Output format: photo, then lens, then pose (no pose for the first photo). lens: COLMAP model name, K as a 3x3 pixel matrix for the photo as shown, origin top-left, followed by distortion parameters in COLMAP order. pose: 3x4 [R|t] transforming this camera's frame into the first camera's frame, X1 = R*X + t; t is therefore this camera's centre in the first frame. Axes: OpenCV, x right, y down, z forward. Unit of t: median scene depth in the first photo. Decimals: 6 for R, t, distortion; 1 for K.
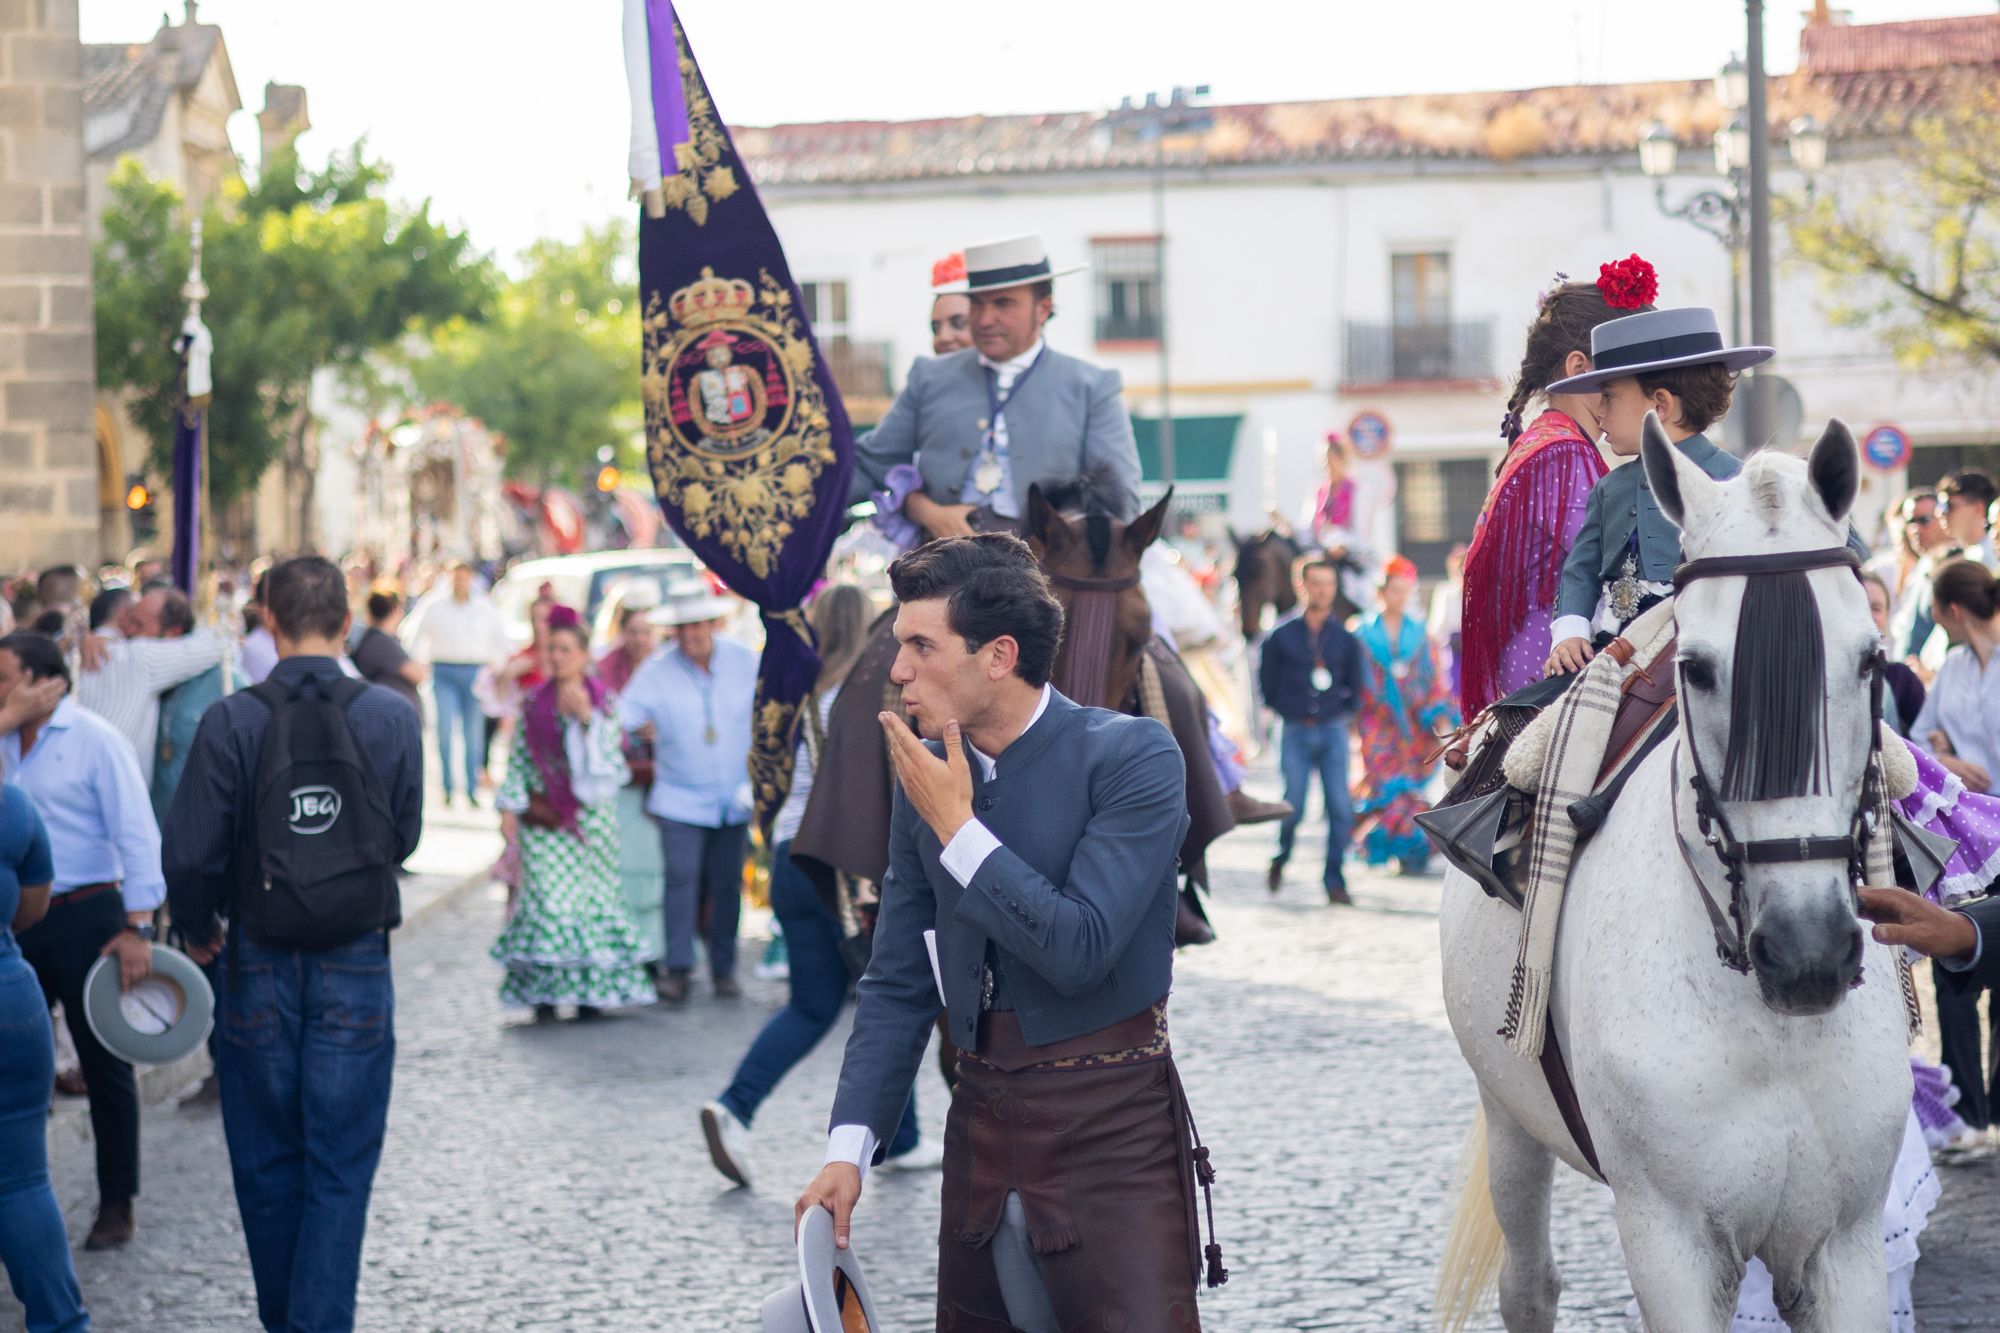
lens RADIAL K [[3048.1, 0, 1000.0], [0, 3048.1, 666.5], [0, 0, 1]] dist [-0.065312, -0.111615]
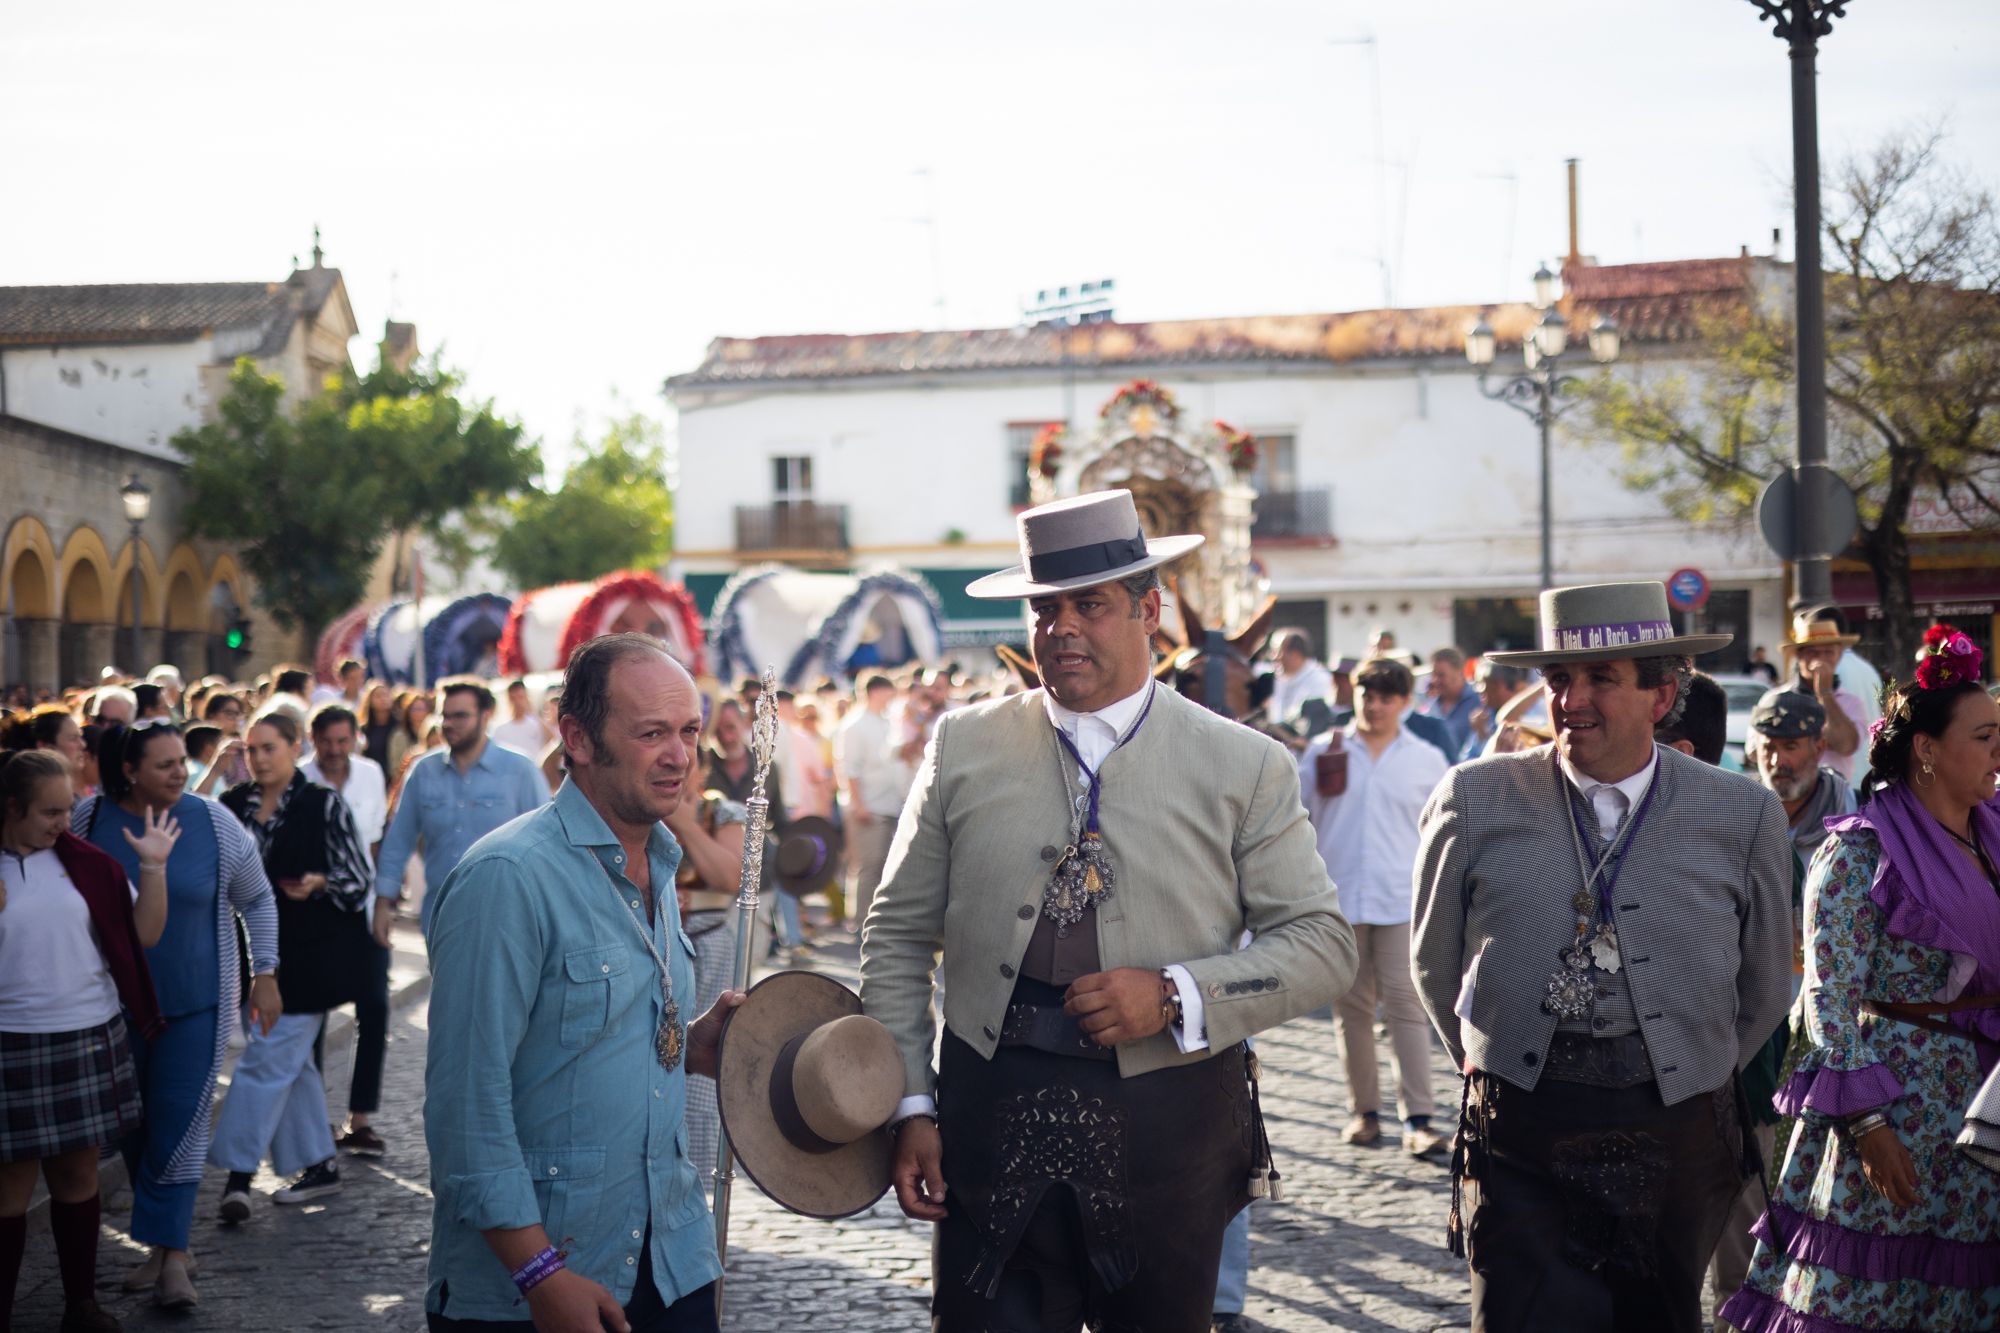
lens RADIAL K [[3048.1, 0, 1000.0], [0, 3048.1, 666.5], [0, 0, 1]] dist [-0.065312, -0.111615]
pose [[0.999763, 0.005523, 0.021038, 0.001132], [-0.004709, 0.999247, -0.038514, 0.007702], [-0.021234, 0.038405, 0.999037, -0.258893]]
